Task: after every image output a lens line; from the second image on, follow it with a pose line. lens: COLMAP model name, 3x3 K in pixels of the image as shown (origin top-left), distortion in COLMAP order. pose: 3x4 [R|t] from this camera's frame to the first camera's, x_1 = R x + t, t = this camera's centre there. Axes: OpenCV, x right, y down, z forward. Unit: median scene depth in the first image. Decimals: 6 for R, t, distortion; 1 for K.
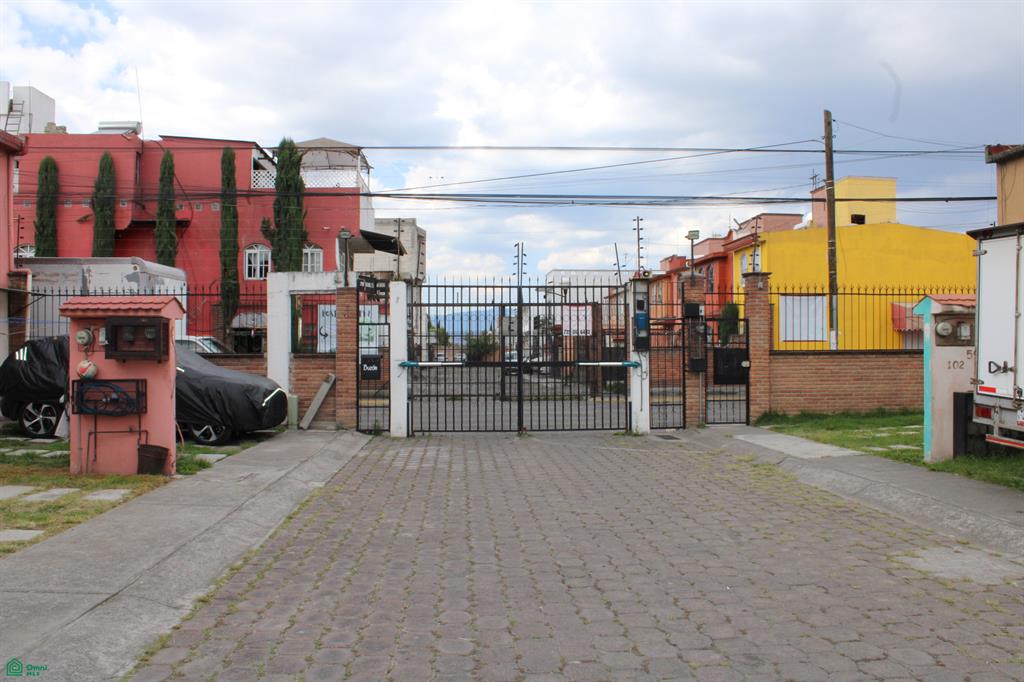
lens RADIAL K [[845.5, 0, 512.0], [0, 845.5, 343.4], [0, 0, 1]] dist [-0.144618, 0.123662]
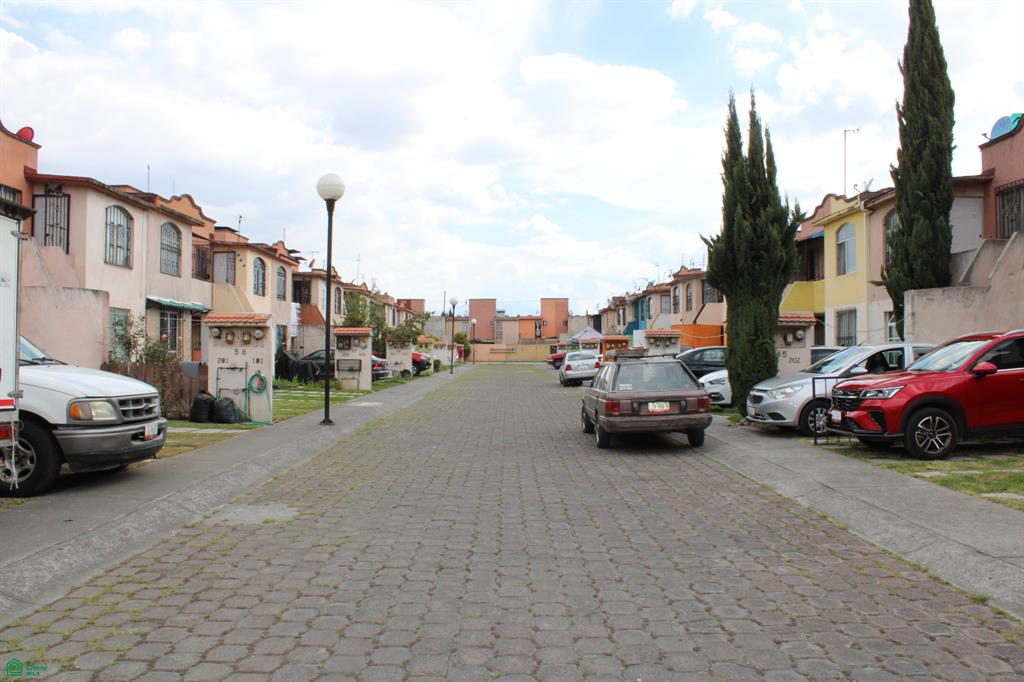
lens RADIAL K [[845.5, 0, 512.4], [0, 845.5, 343.7], [0, 0, 1]] dist [-0.144618, 0.123662]
pose [[-0.998436, 0.004657, 0.055706, 0.059168], [0.003439, 0.999753, -0.021938, 0.025870], [-0.055794, -0.021712, -0.998206, 1.897603]]
